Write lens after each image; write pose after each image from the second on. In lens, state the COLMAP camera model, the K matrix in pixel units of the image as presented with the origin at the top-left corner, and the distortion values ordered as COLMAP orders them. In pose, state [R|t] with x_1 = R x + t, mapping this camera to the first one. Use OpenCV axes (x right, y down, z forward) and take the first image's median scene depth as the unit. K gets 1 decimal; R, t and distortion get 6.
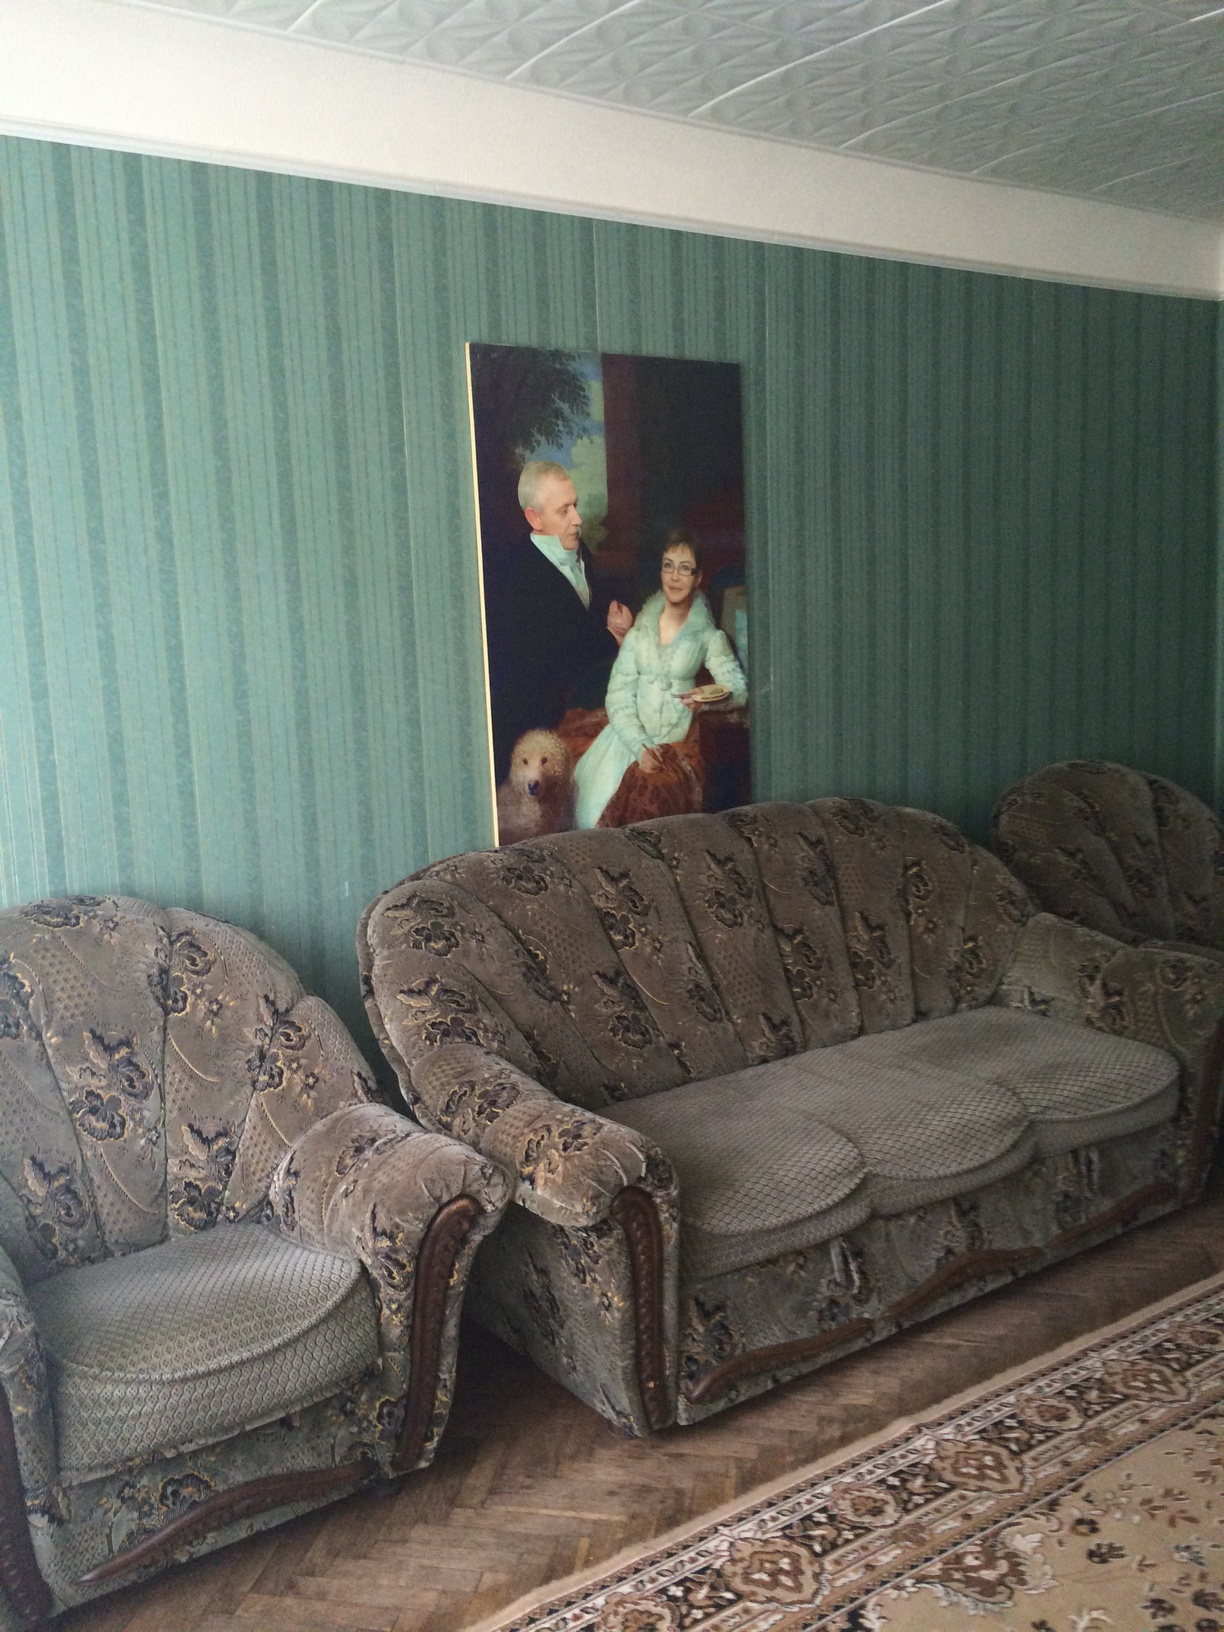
lens RADIAL K [[1399.5, 0, 605.8], [0, 1399.5, 833.4], [0, 0, 1]] dist [0.082373, -0.112645]
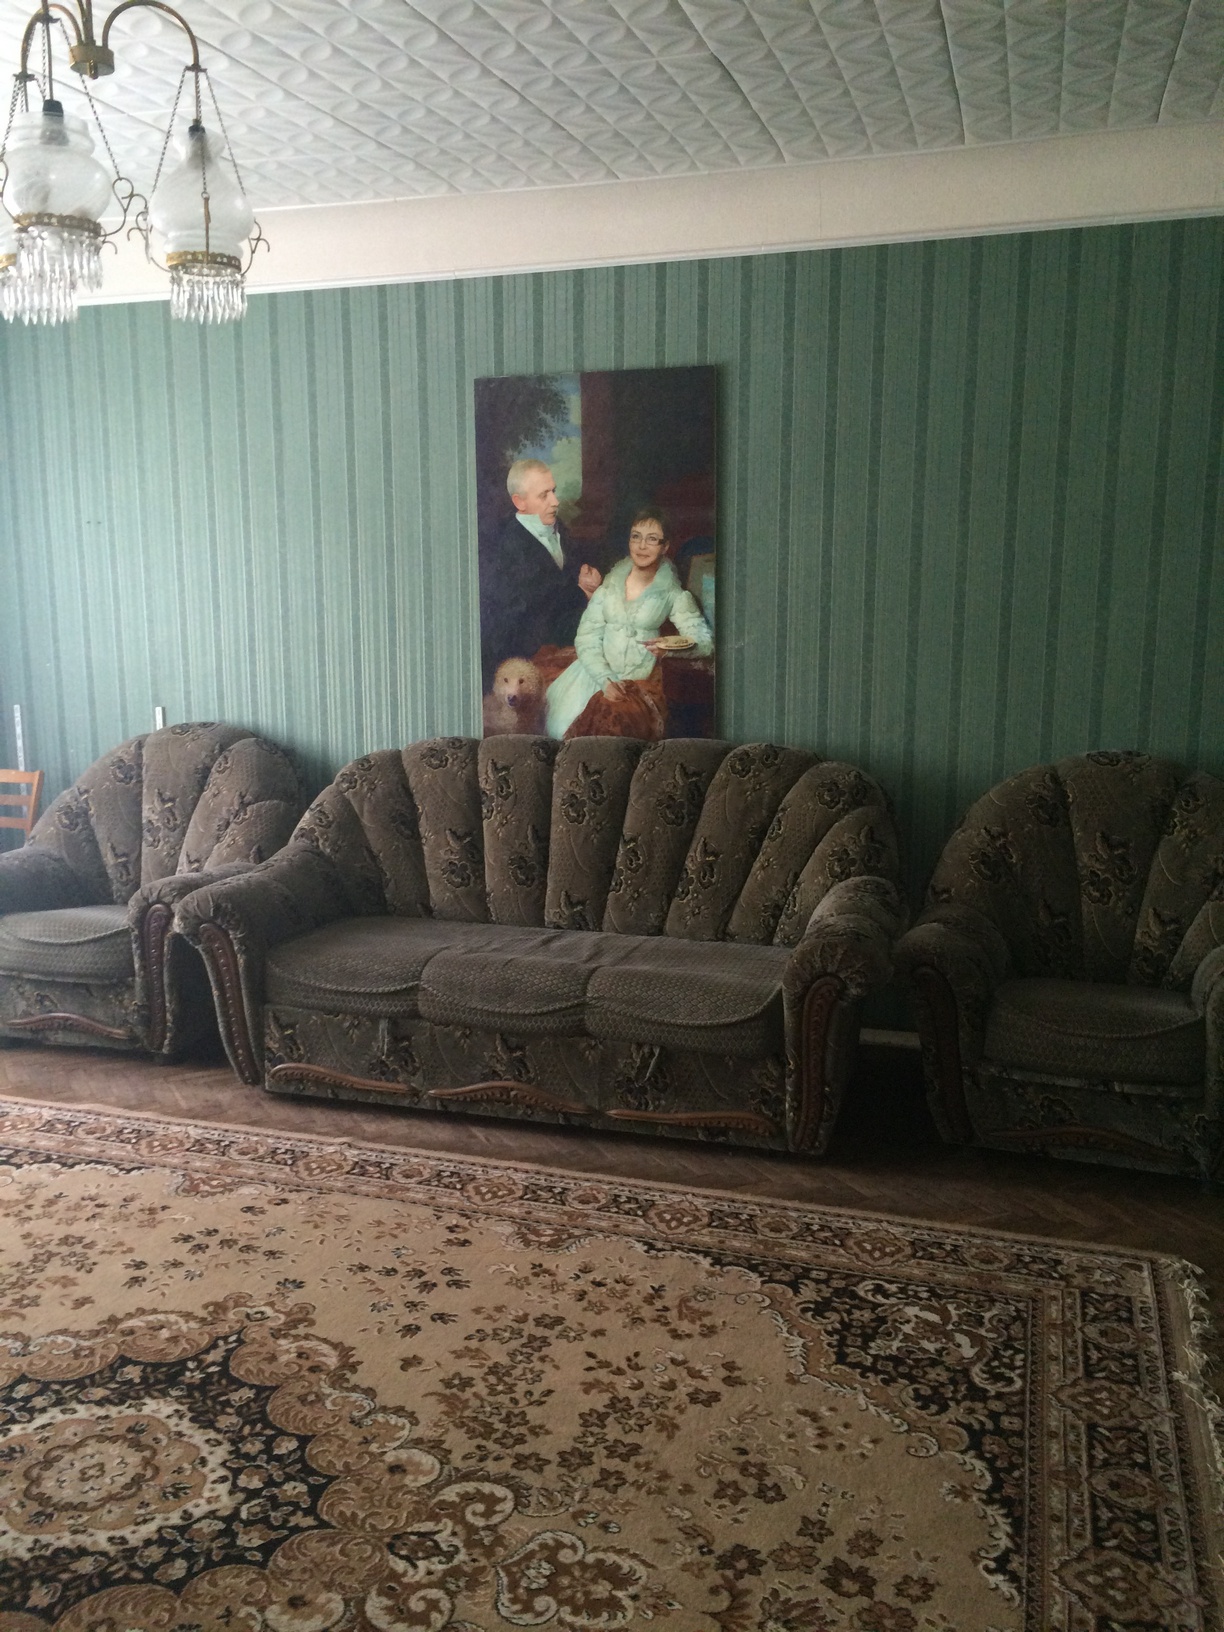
lens RADIAL K [[1399.5, 0, 605.8], [0, 1399.5, 833.4], [0, 0, 1]] dist [0.082373, -0.112645]
pose [[0.620153, 0.175104, -0.764689, 1.047669], [-0.138904, 0.983878, 0.112645, -0.069626], [0.772085, 0.036361, 0.634478, 0.200996]]
